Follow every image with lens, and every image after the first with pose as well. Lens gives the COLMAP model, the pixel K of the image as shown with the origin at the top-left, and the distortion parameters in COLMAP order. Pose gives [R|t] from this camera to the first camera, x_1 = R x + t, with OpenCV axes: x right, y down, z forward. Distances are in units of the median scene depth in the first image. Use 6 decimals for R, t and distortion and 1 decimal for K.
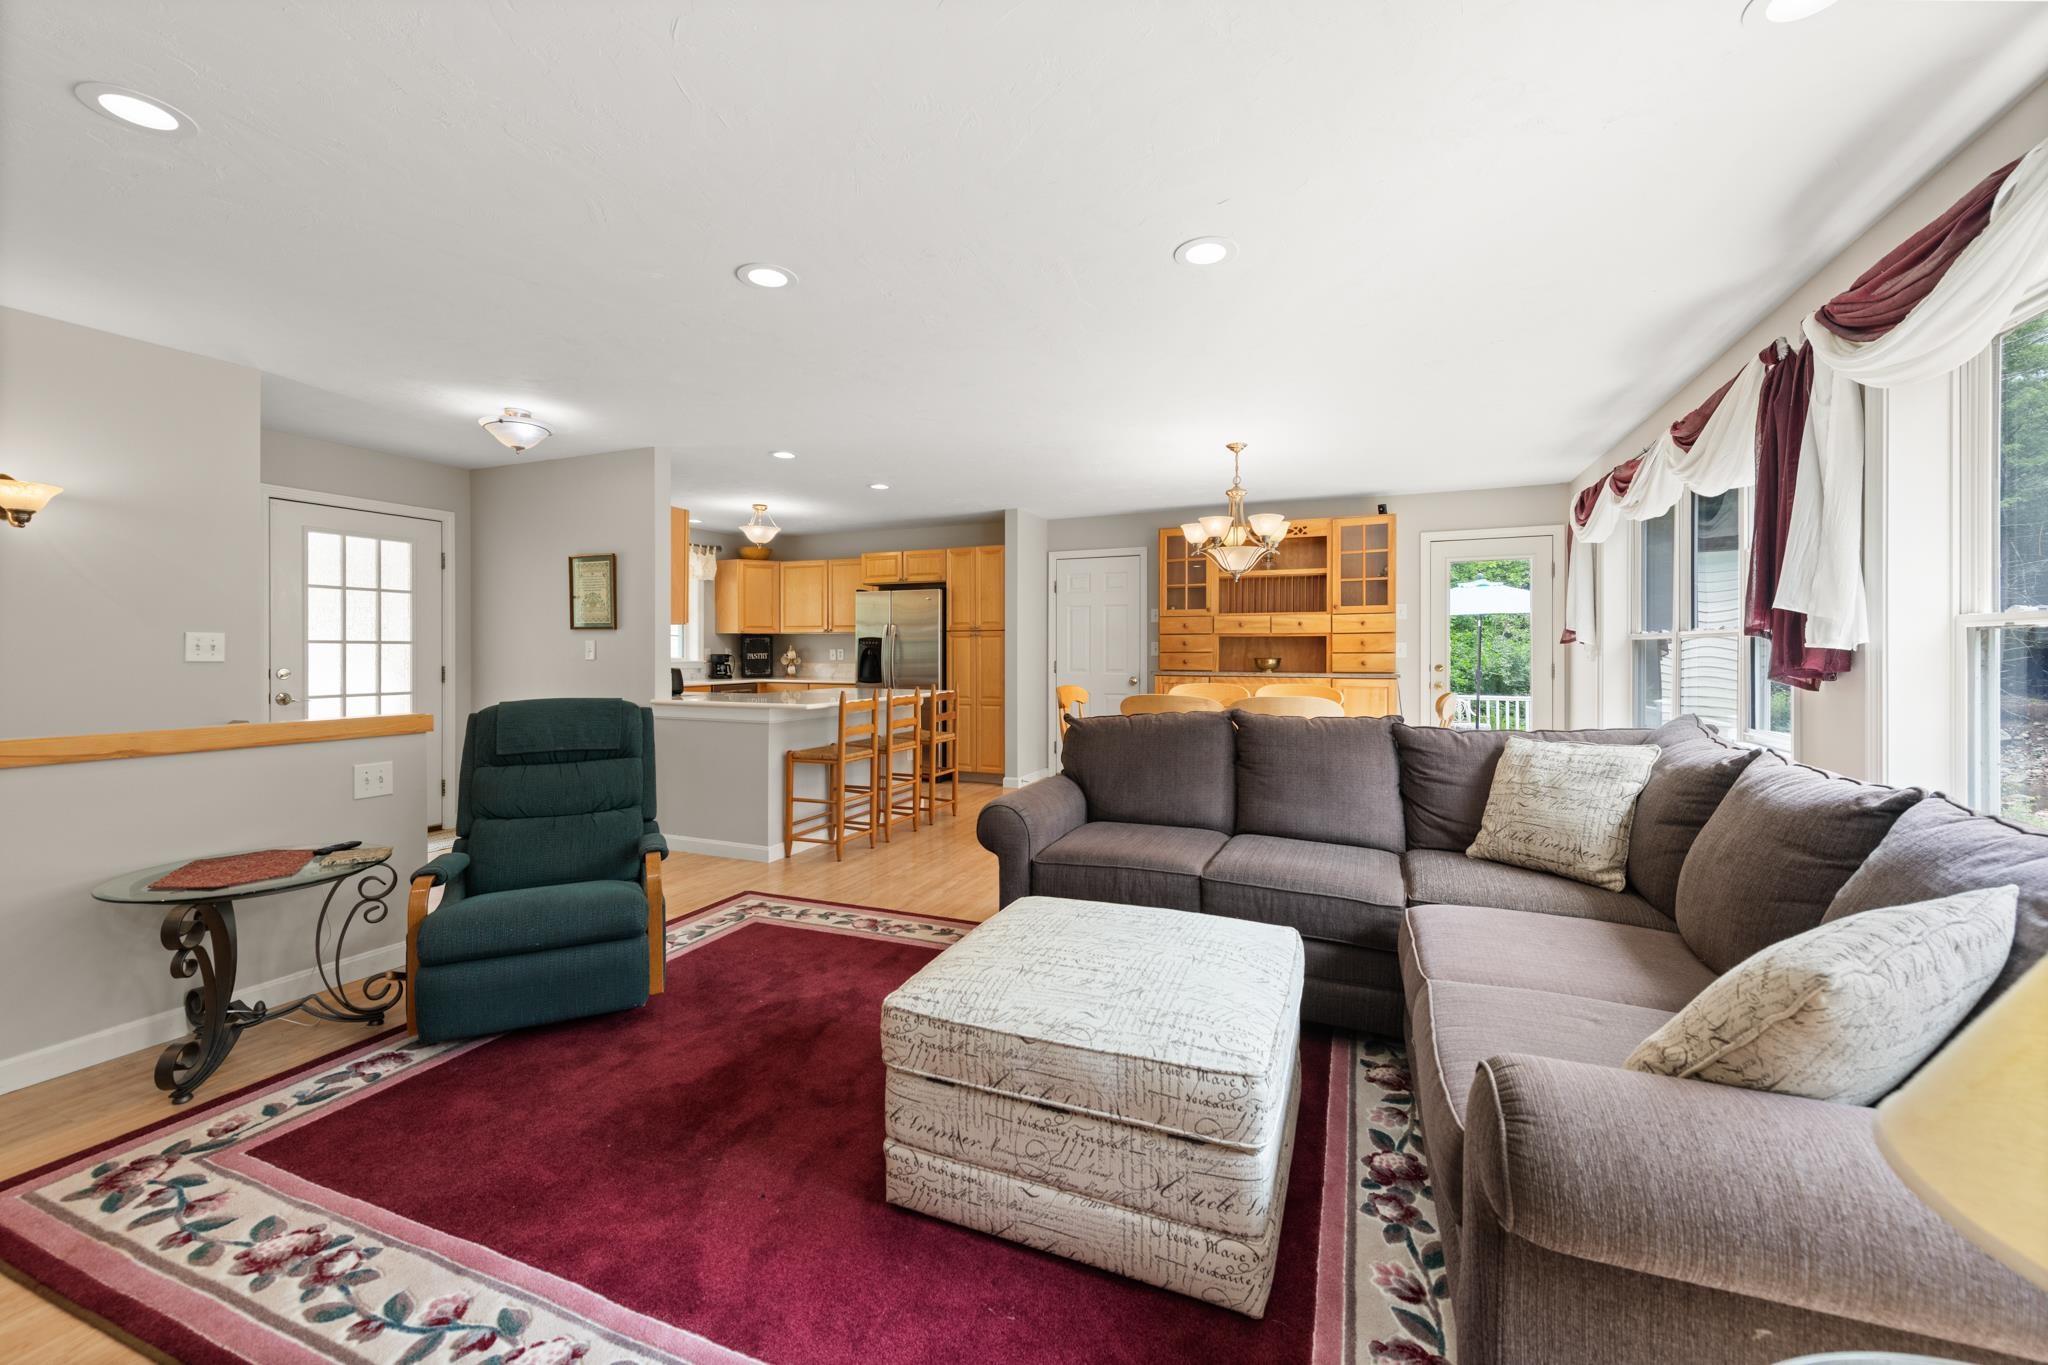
lens RADIAL K [[809.5, 0, 1035.4], [0, 809.5, 654.0], [0, 0, 1]] dist [0.018814, -0.006195]
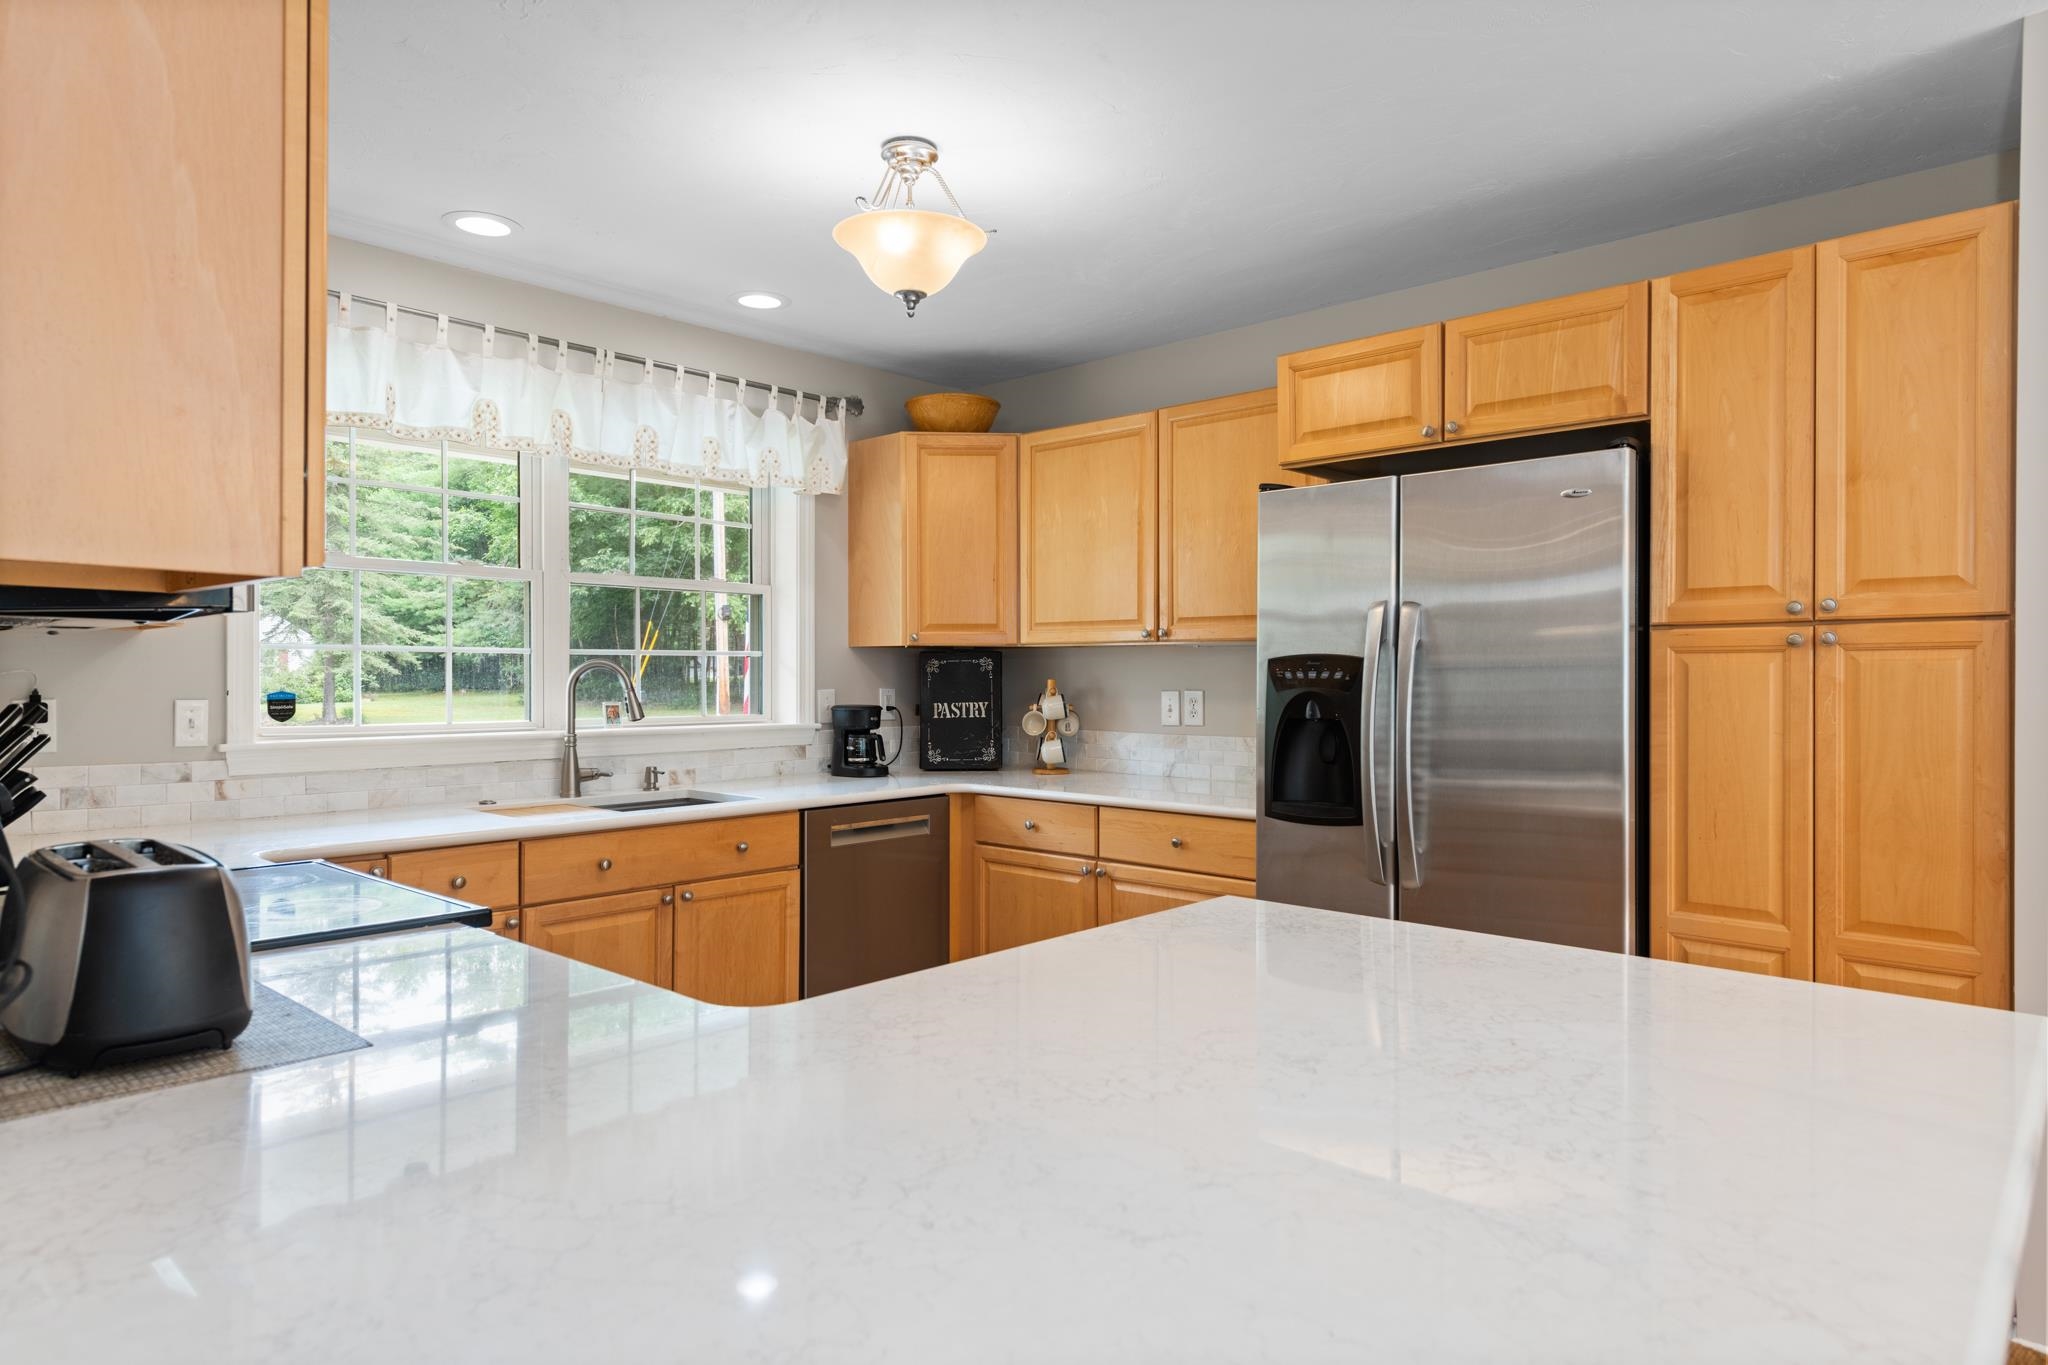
lens RADIAL K [[1192.4, 0, 1038.0], [0, 1192.4, 680.0], [0, 0, 1]] dist [0.006988, 0.000789]
pose [[0.943913, 0.001248, -0.330193, -0.176896], [-0.001048, 0.999999, 0.000782, -0.013691], [0.330194, -0.000392, 0.943913, 0.659859]]
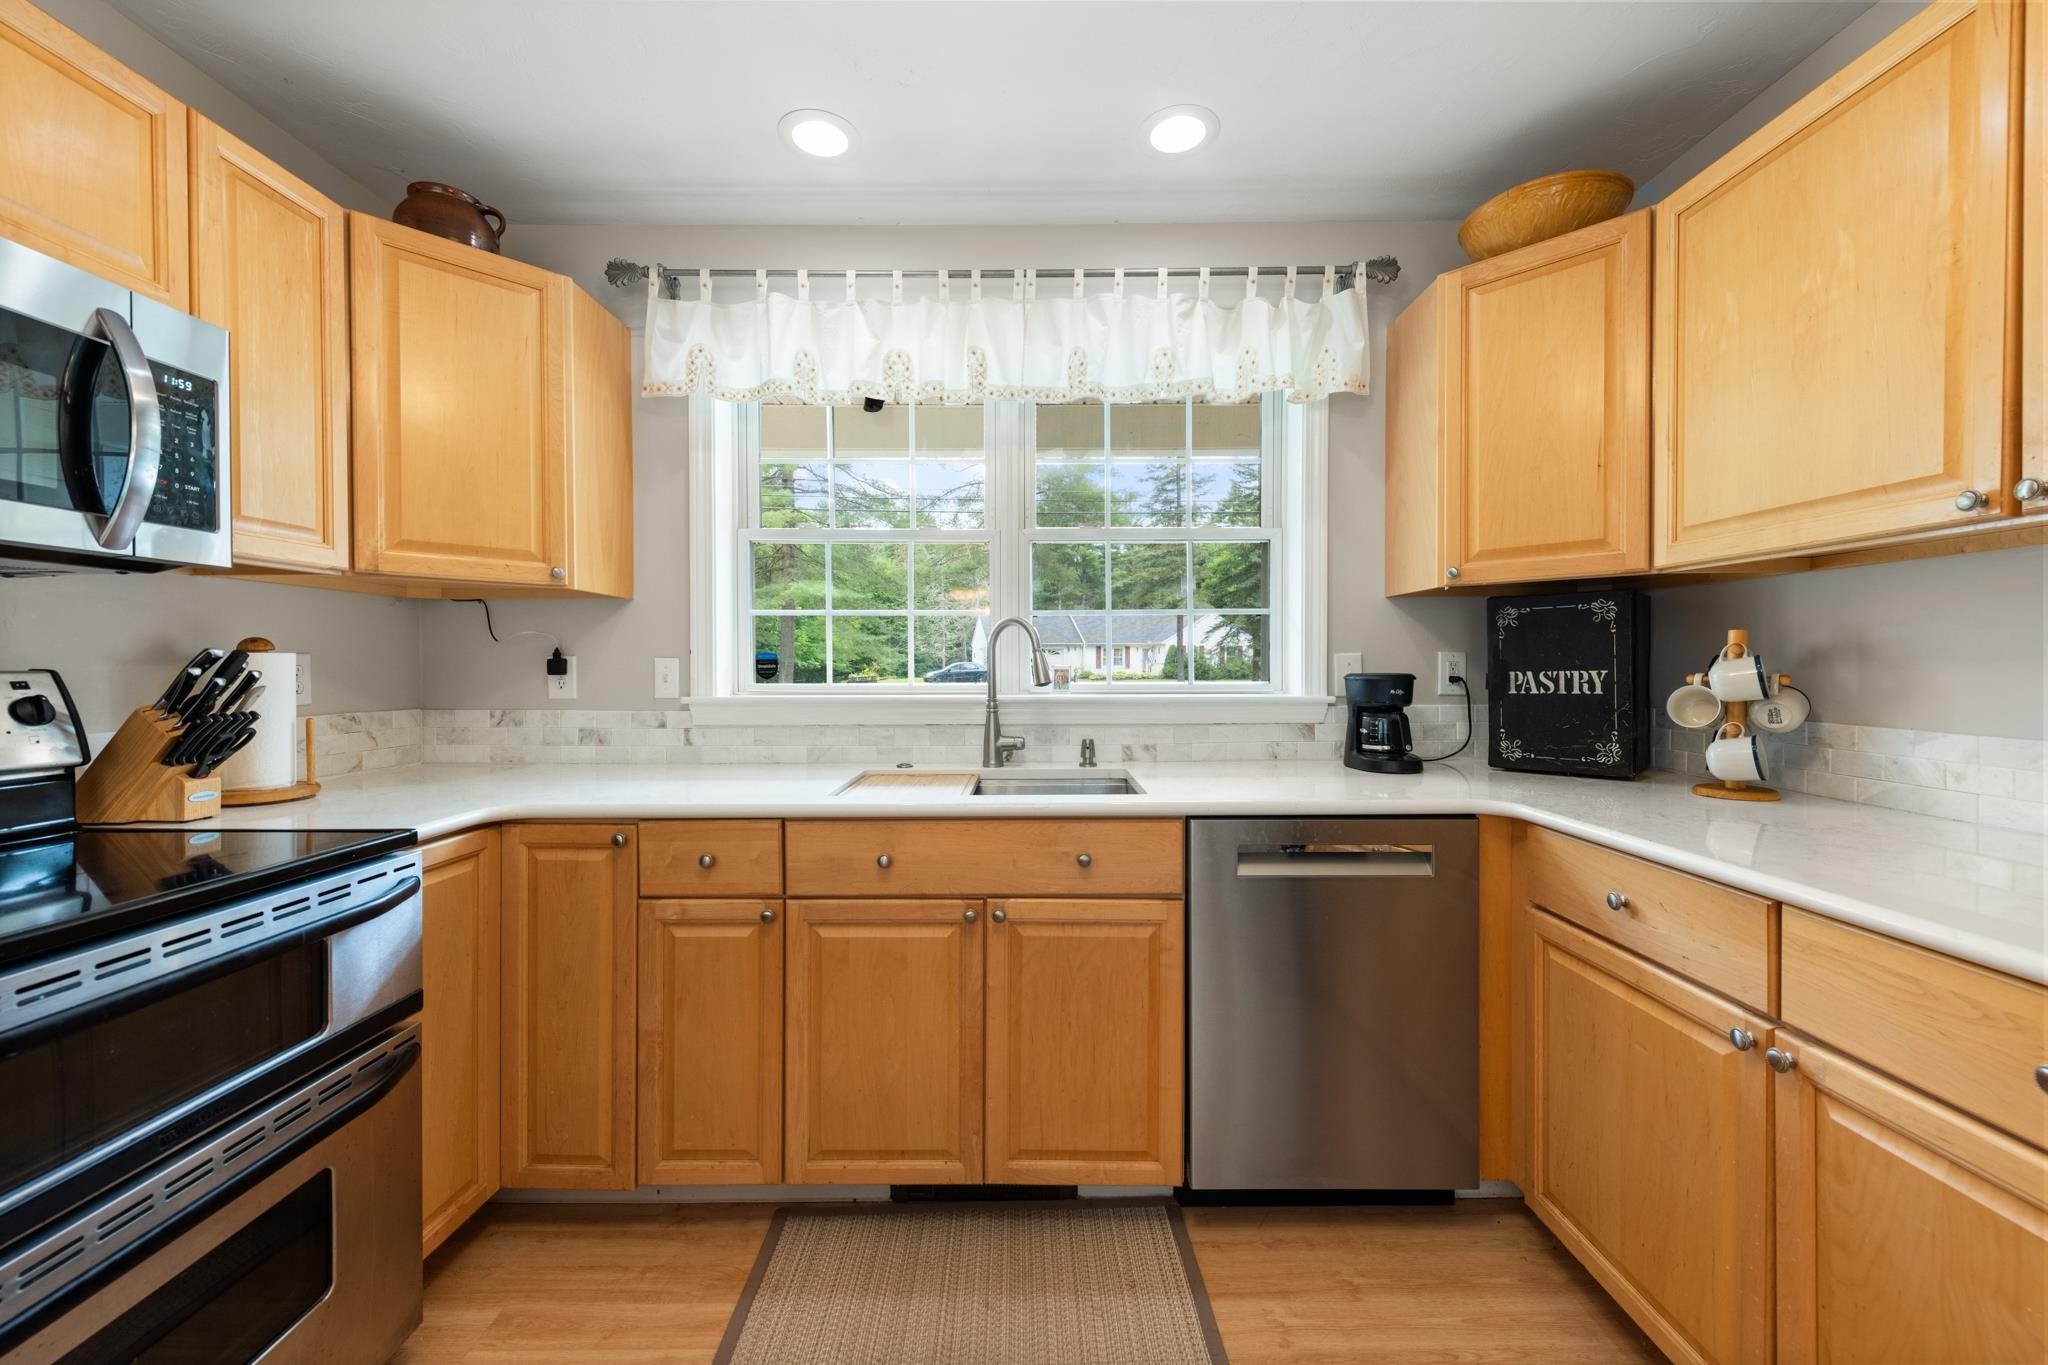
lens RADIAL K [[797.9, 0, 1030.4], [0, 797.9, 670.8], [0, 0, 1]] dist [0.017876, -0.006056]
pose [[0.383745, 0.005731, -0.923421, -0.238759], [-0.000049, 0.999981, 0.006186, -0.002634], [0.923439, -0.002328, 0.383738, 0.977104]]
